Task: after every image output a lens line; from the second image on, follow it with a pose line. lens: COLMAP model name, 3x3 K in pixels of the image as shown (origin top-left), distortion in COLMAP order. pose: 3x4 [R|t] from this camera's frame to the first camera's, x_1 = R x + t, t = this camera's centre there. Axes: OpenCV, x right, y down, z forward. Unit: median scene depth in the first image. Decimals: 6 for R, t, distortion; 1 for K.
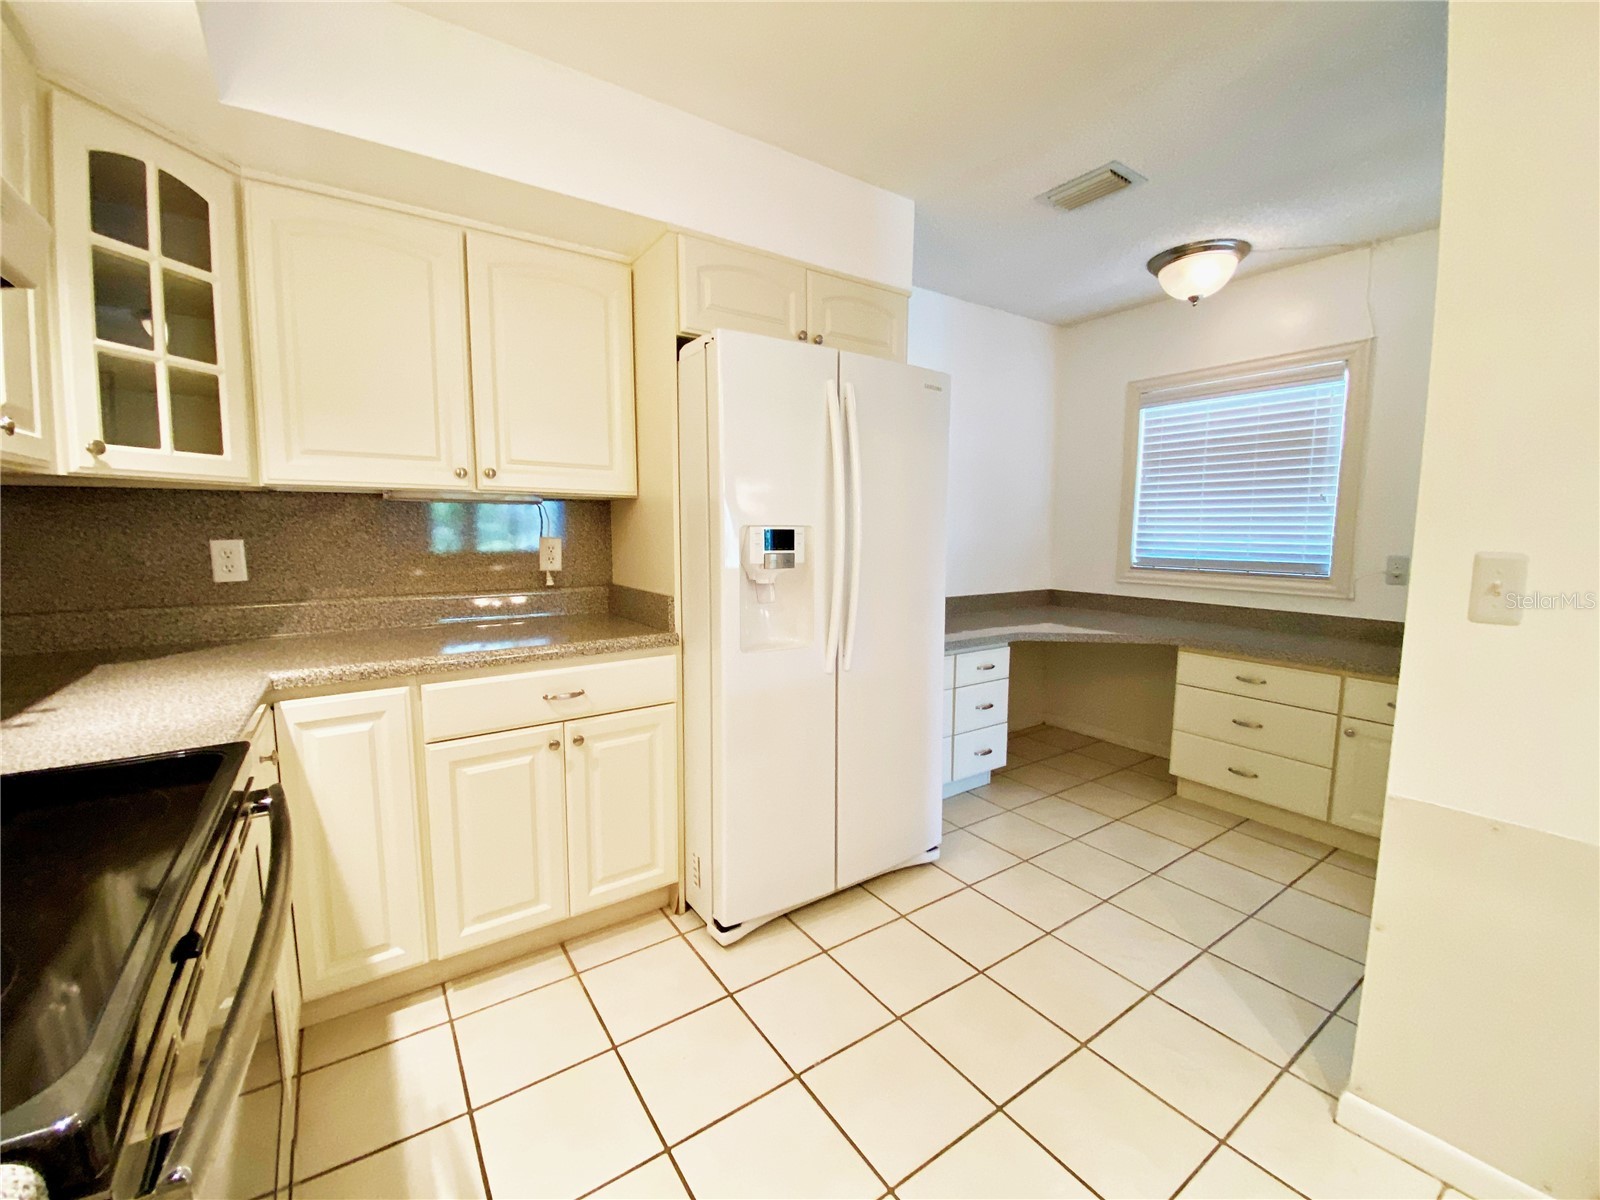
lens RADIAL K [[642.3, 0, 761.3], [0, 642.3, 596.1], [0, 0, 1]] dist [-0.036288, 0.000033]
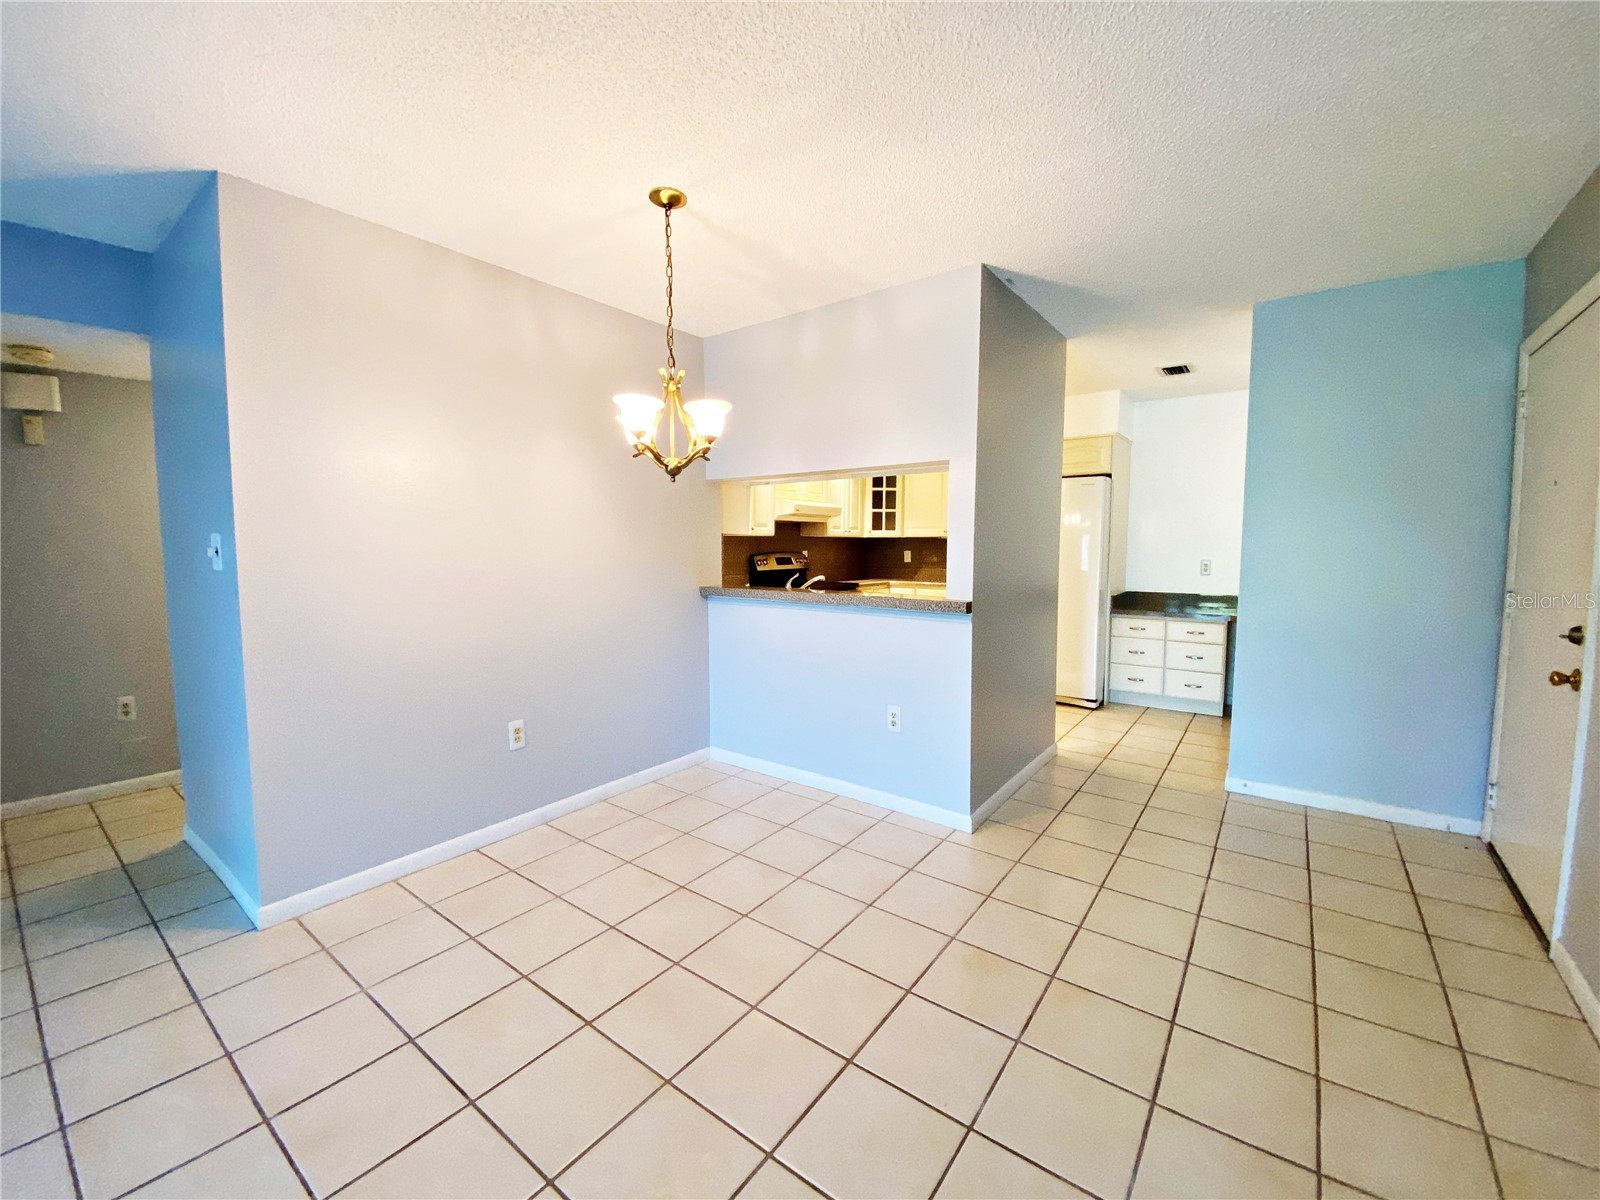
lens RADIAL K [[633.8, 0, 796.9], [0, 633.8, 593.3], [0, 0, 1]] dist [-0.011215, -0.012851]
pose [[0.306218, 0.071179, -0.949297, 3.270195], [-0.091452, 0.994788, 0.045090, 0.066744], [0.947559, 0.073007, 0.311131, -0.997694]]
